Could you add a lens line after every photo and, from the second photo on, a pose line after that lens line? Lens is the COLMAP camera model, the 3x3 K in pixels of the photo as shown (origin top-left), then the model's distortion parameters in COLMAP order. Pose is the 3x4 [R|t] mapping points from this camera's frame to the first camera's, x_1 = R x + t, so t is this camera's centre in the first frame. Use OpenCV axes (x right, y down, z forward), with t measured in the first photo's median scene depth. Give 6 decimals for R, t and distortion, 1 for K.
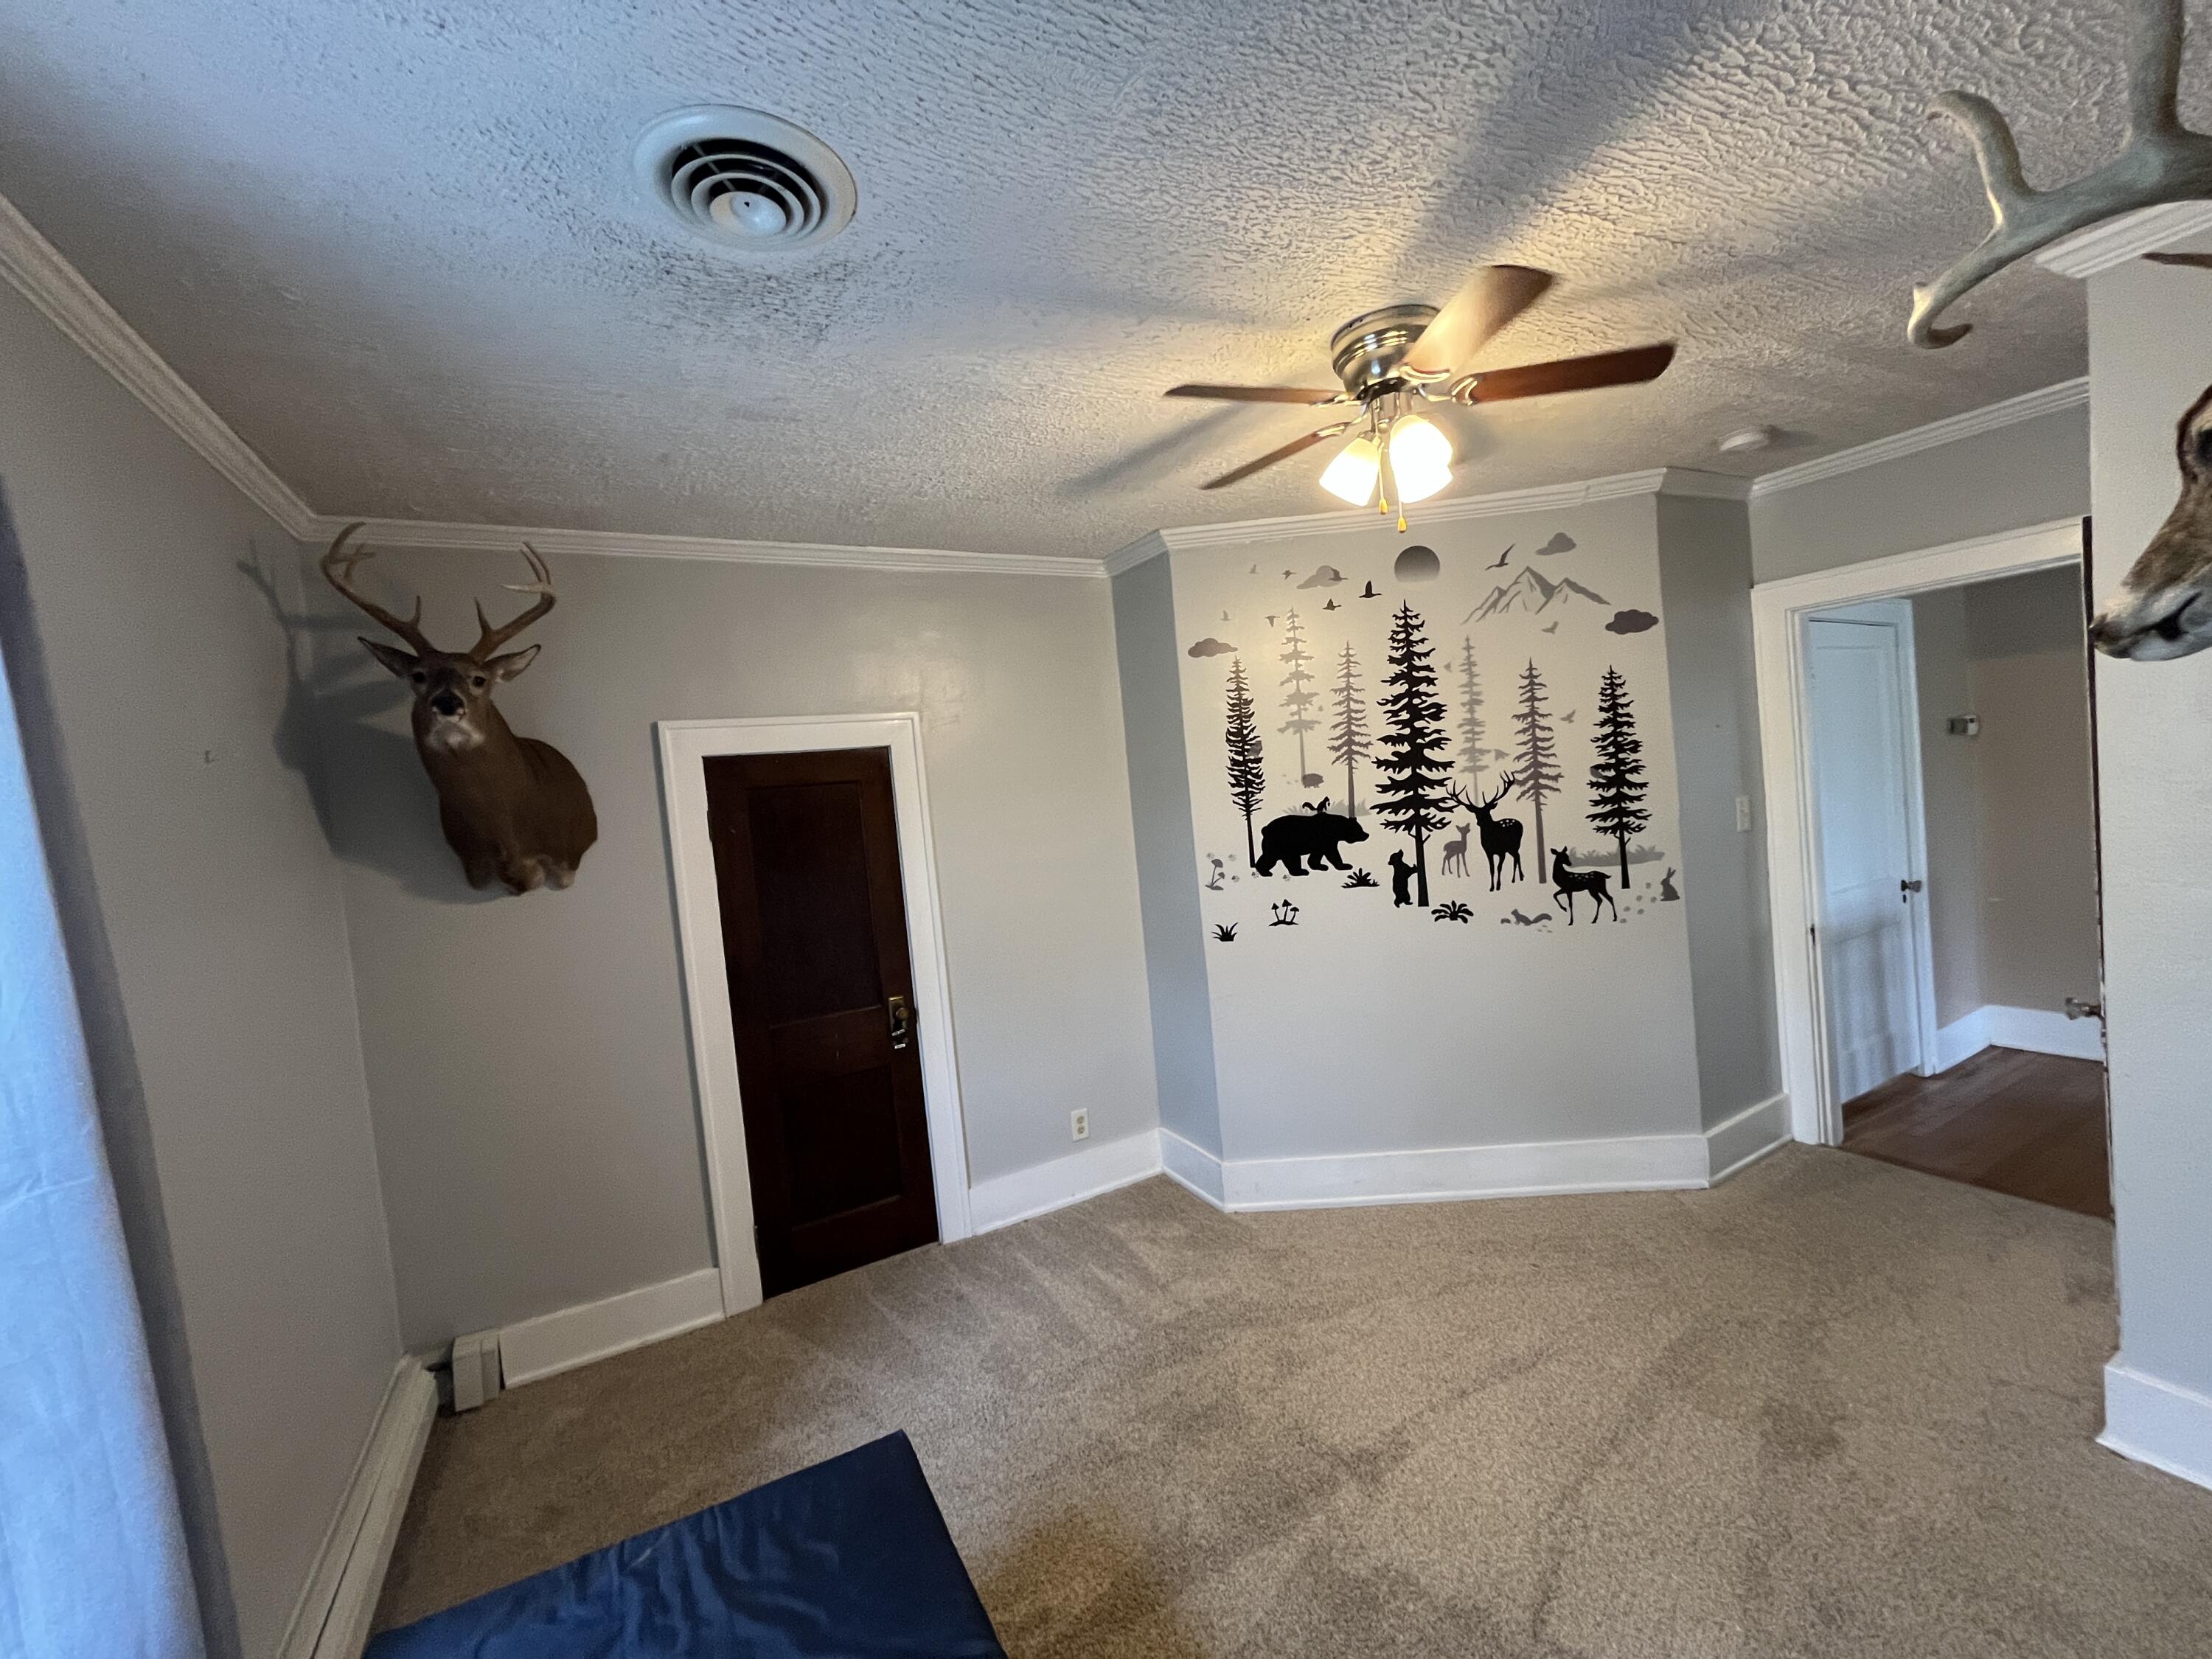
lens RADIAL K [[896.9, 0, 1102.0], [0, 896.9, 832.2], [0, 0, 1]] dist [-0.001500, 0.000130]
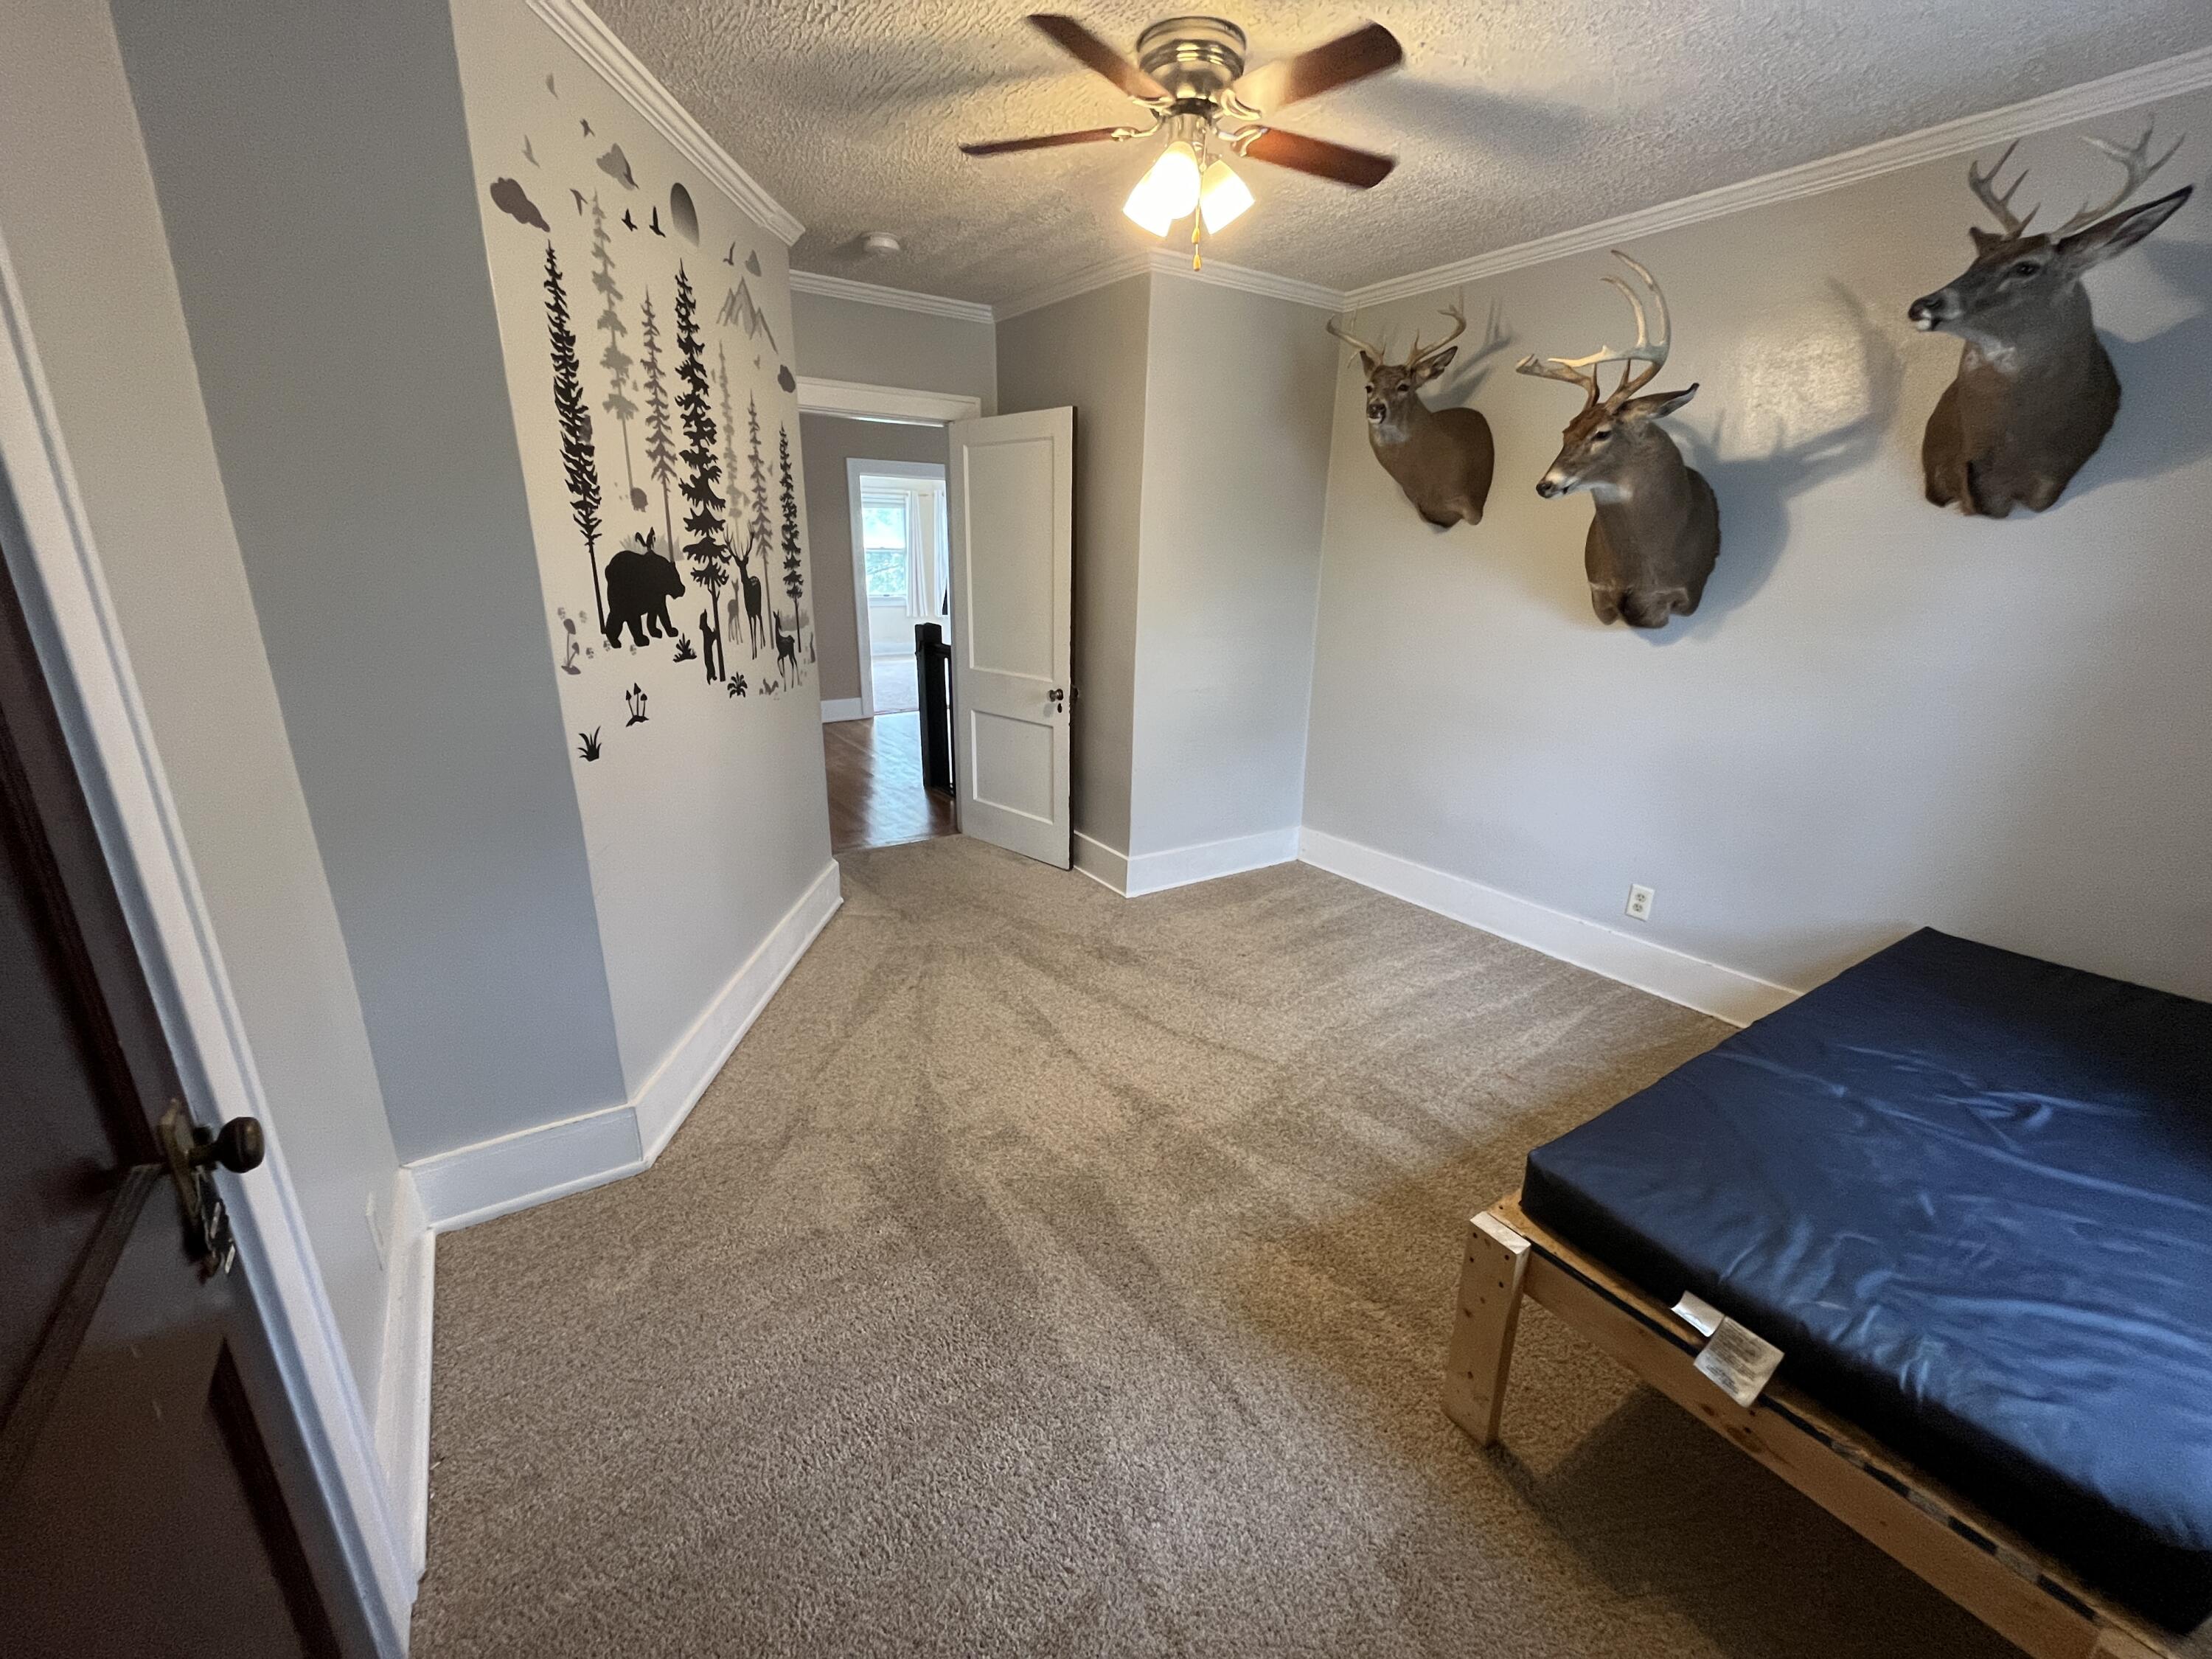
lens RADIAL K [[896.9, 0, 1096.1], [0, 896.9, 830.9], [0, 0, 1]] dist [-0.001500, 0.000130]
pose [[-0.096442, -0.211926, 0.972515, -0.502393], [0.033378, 0.975832, 0.215959, 0.050713], [-0.994779, 0.053288, -0.087037, 0.736111]]
